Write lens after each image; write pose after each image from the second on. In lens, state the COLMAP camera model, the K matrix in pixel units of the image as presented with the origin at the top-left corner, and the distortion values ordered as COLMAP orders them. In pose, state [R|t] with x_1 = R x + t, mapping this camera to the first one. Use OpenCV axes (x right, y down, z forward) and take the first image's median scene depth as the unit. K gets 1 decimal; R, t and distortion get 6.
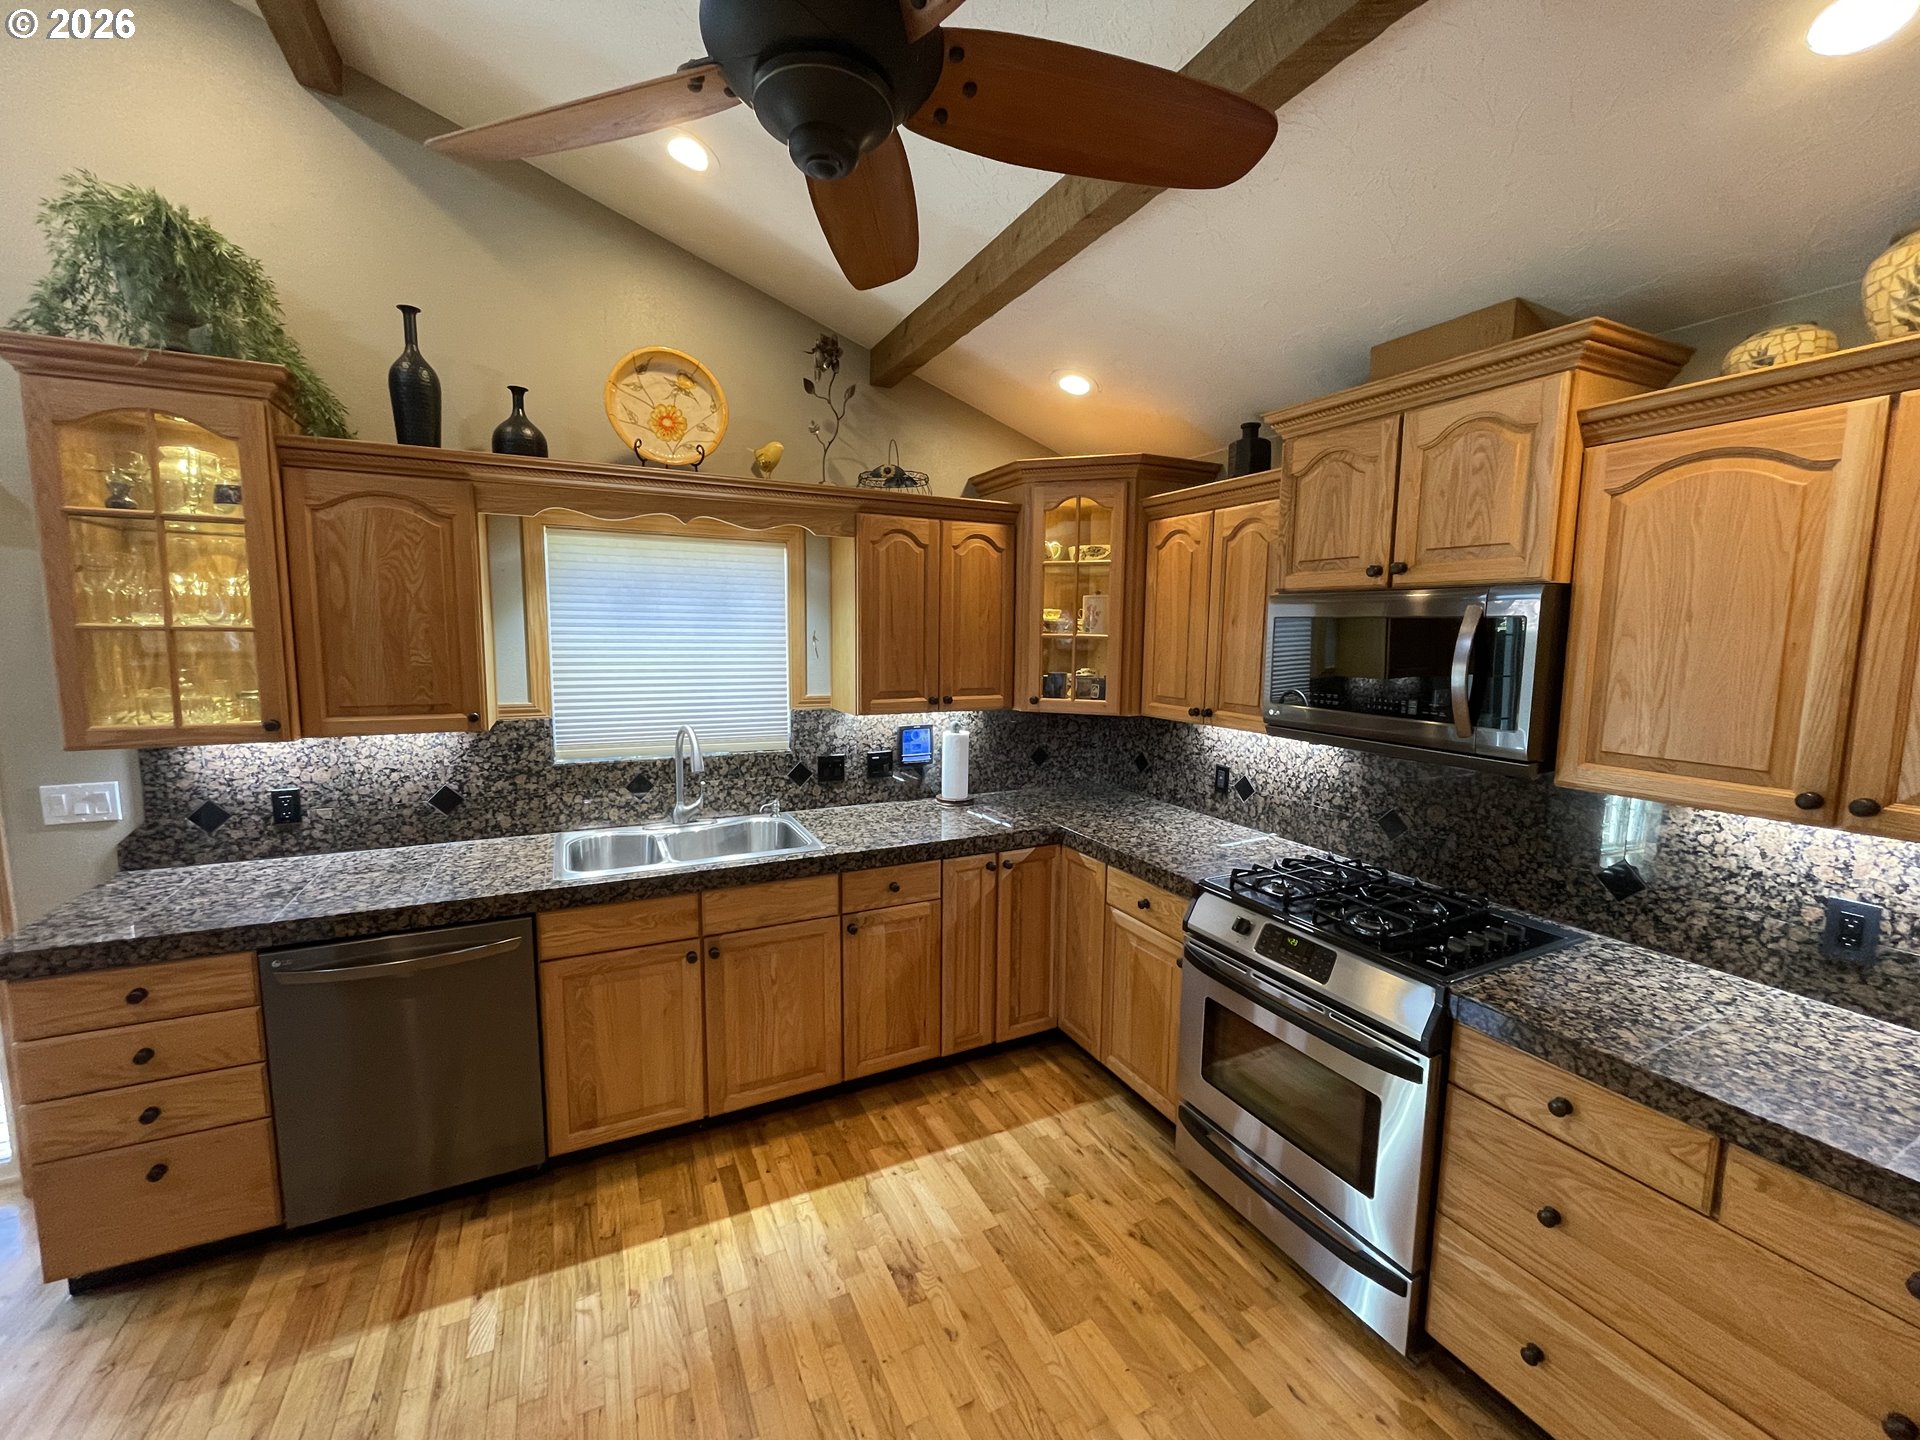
lens RADIAL K [[777.2, 0, 959.5], [0, 777.2, 716.9], [0, 0, 1]] dist [-0.002723, -0.000095]
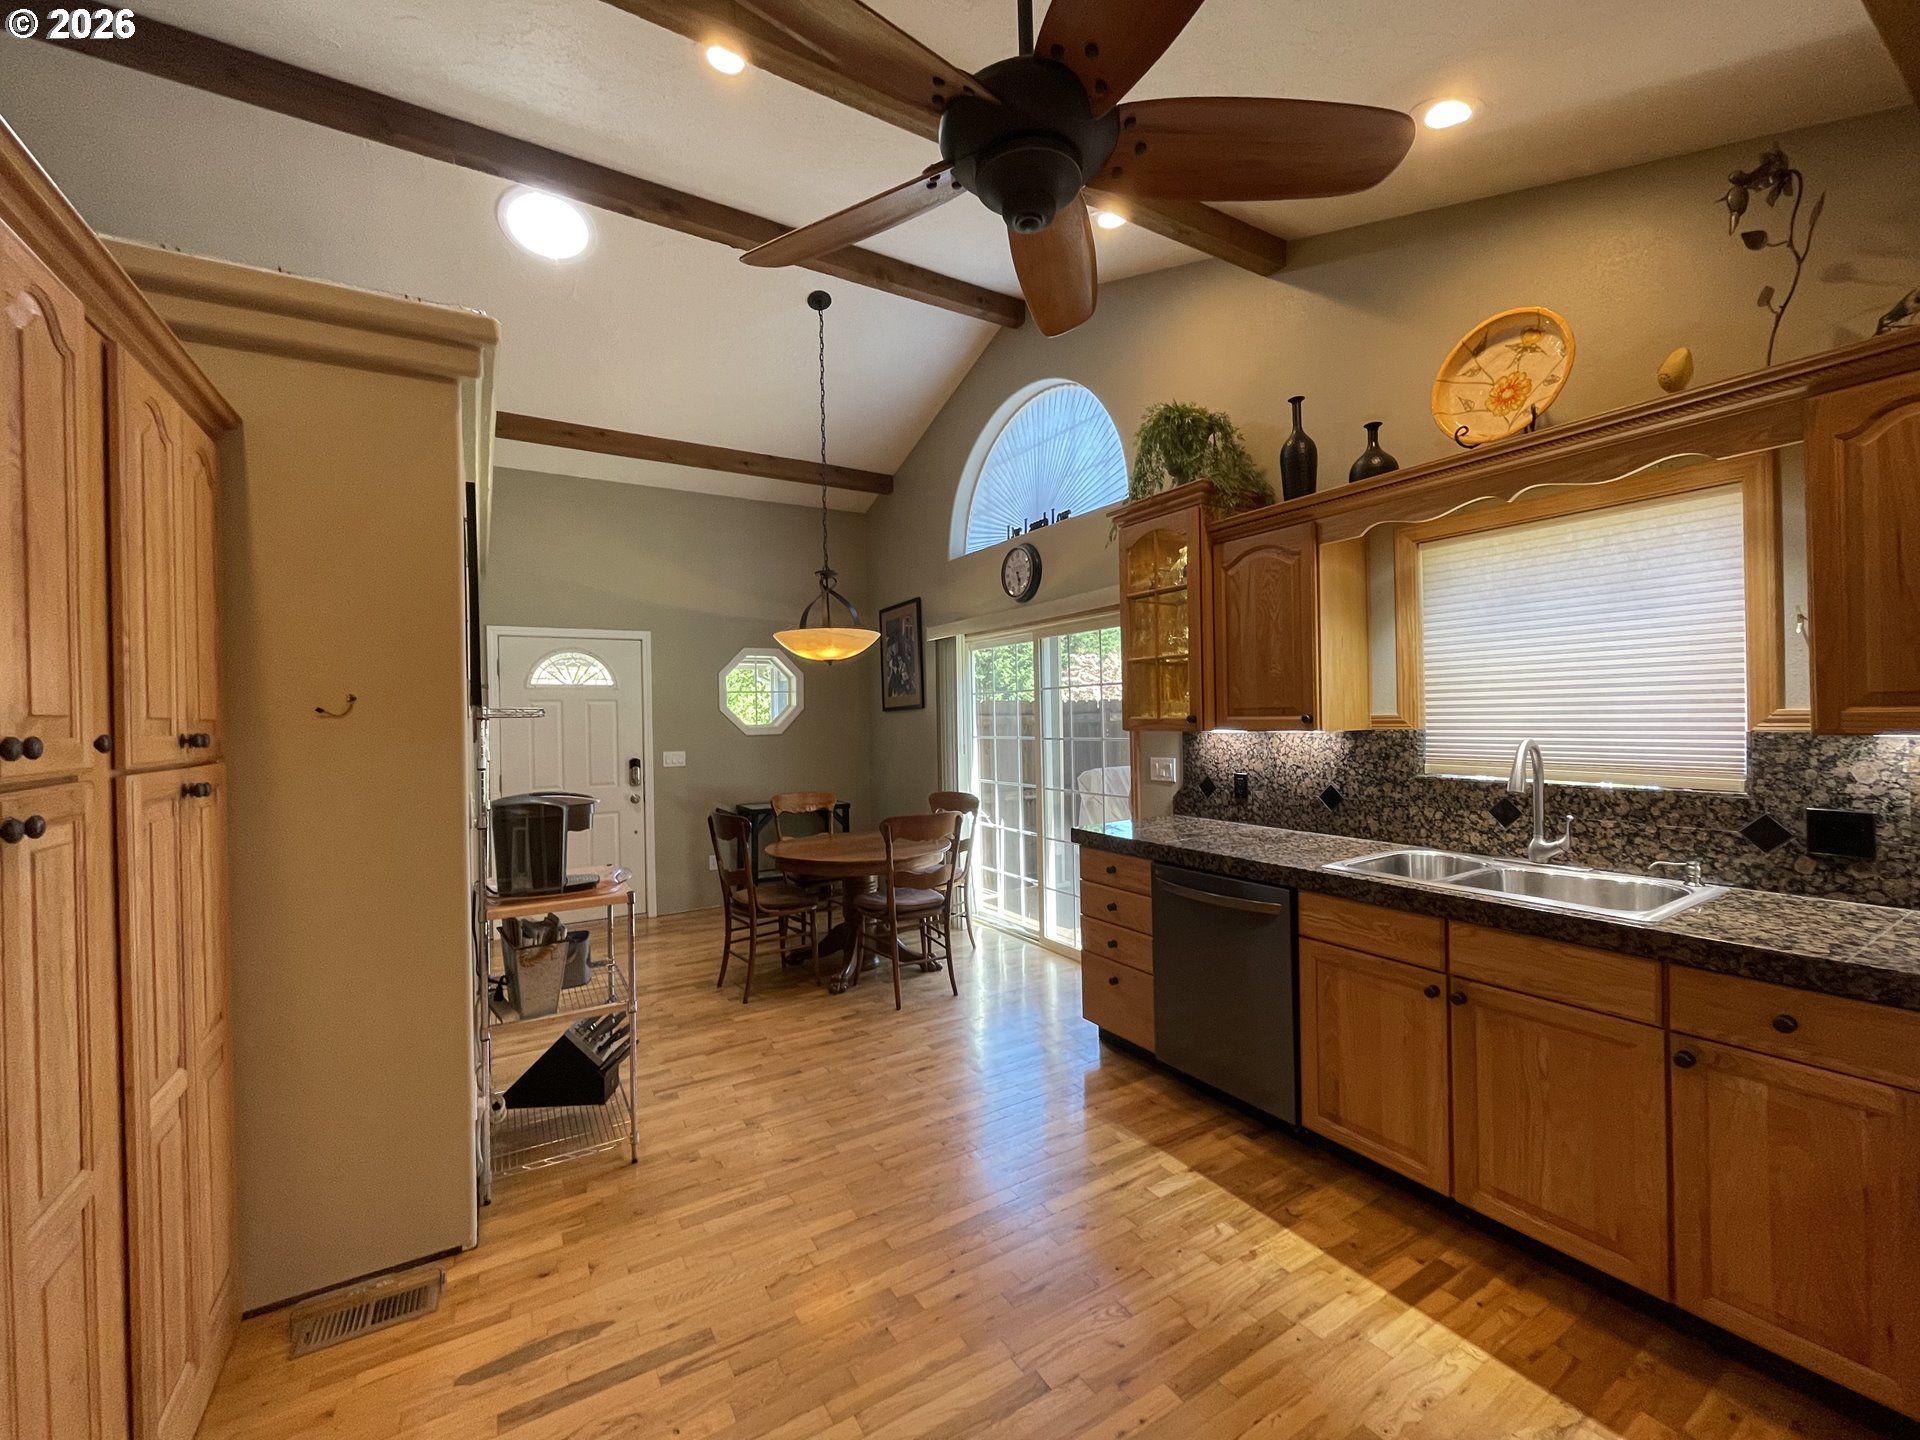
lens RADIAL K [[777.2, 0, 960.9], [0, 777.2, 717.1], [0, 0, 1]] dist [-0.002723, -0.000095]
pose [[0.091638, -0.014044, -0.995693, 0.499436], [-0.091939, 0.995510, -0.022503, 0.073462], [0.991539, 0.093605, 0.089935, 0.381705]]
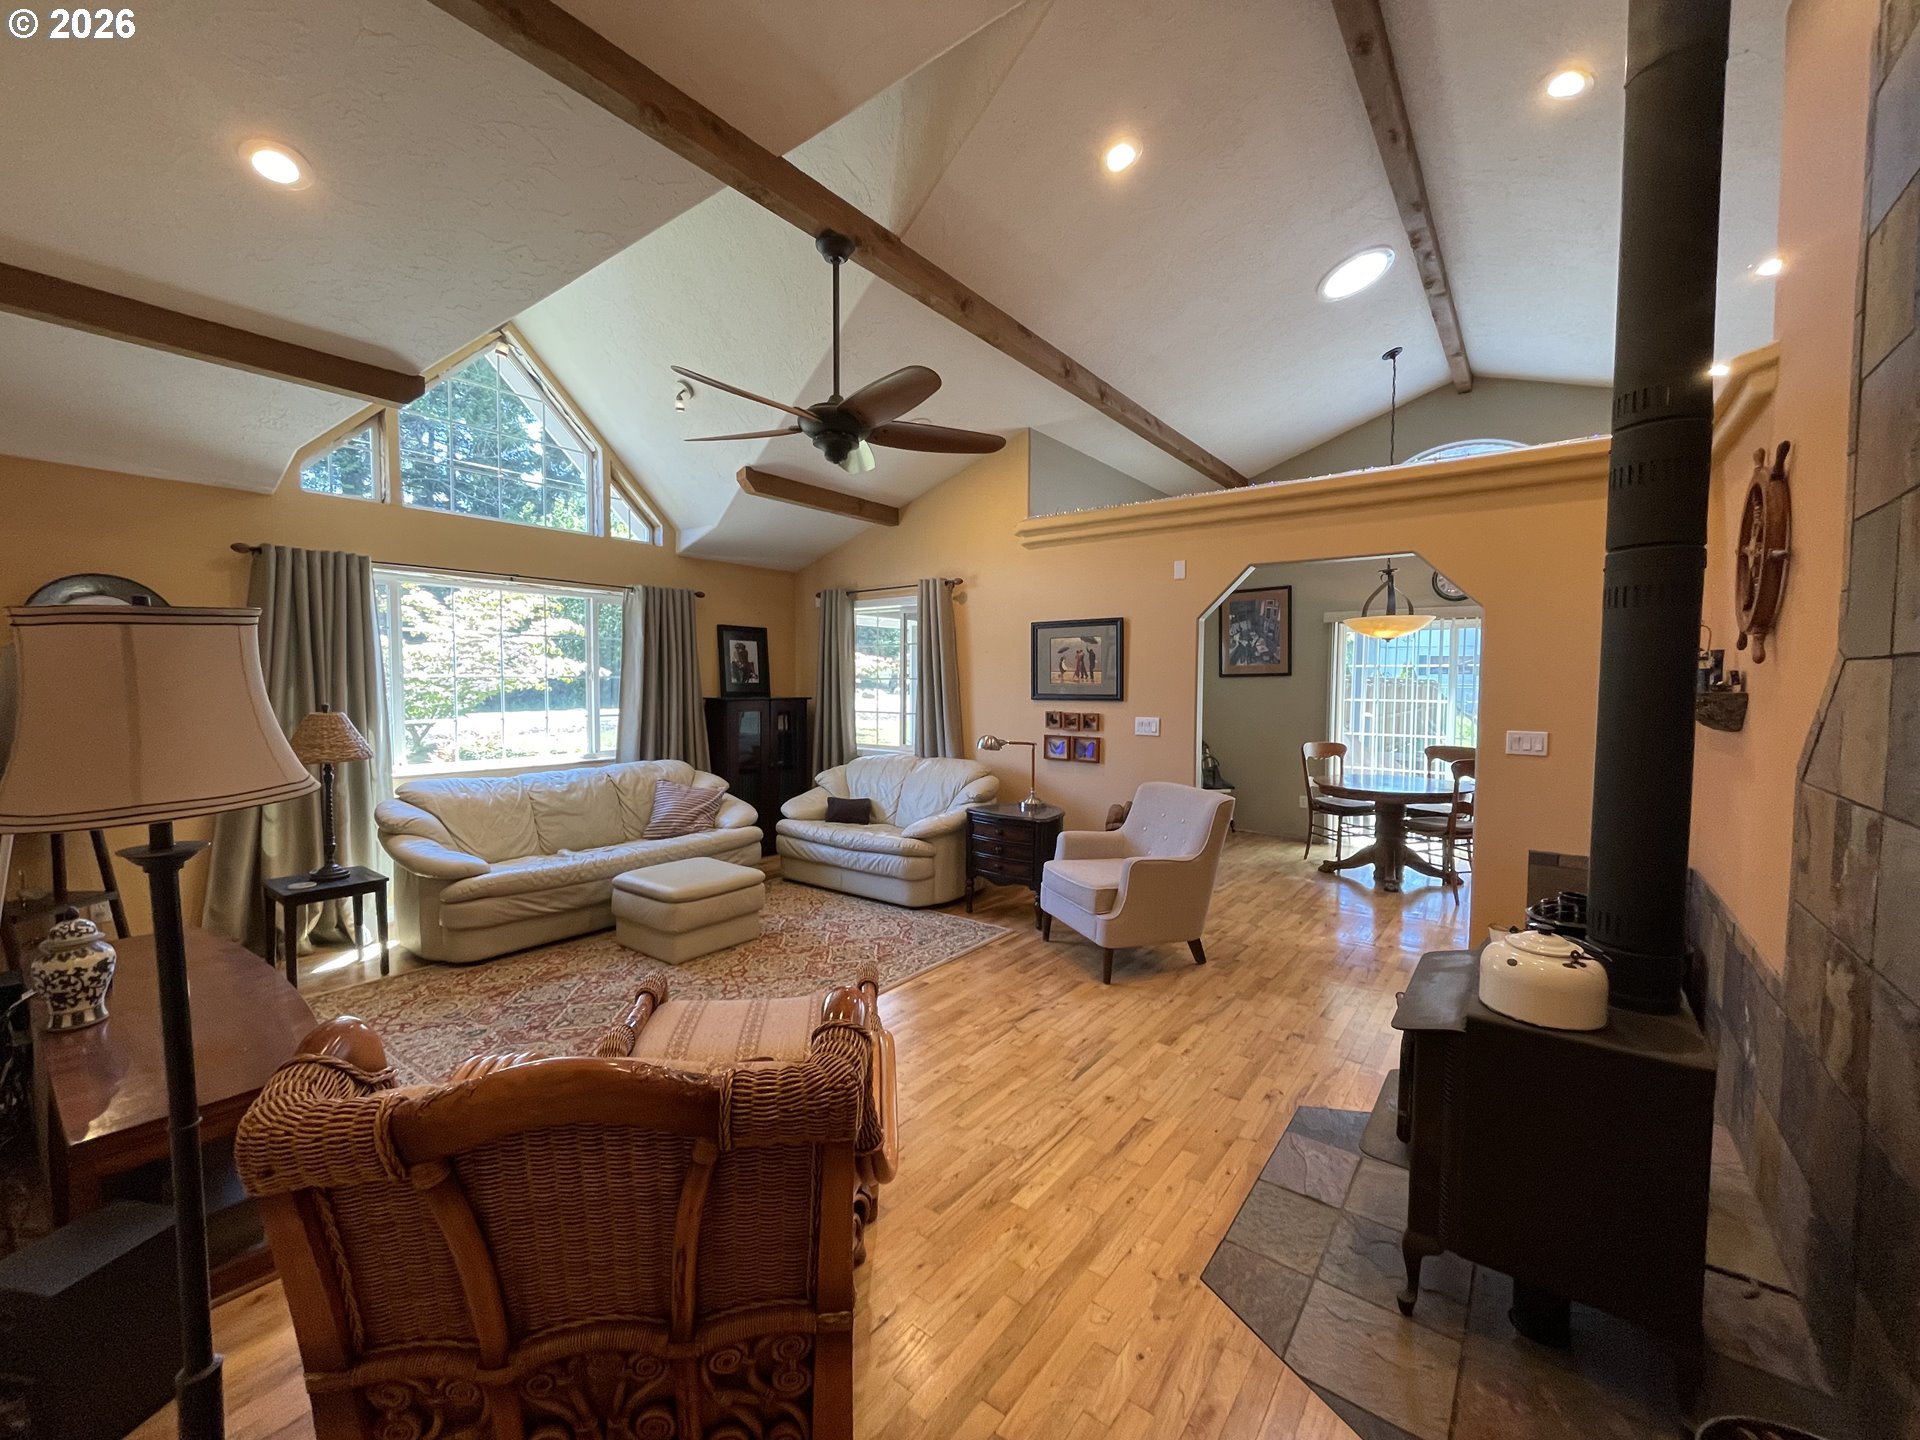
lens RADIAL K [[777.2, 0, 967.3], [0, 777.2, 726.9], [0, 0, 1]] dist [-0.002723, -0.000095]
pose [[0.447127, 0.041499, -0.893507, 0.185315], [-0.096688, 0.995312, -0.002157, 0.331152], [0.889229, 0.087355, 0.449044, -2.022608]]
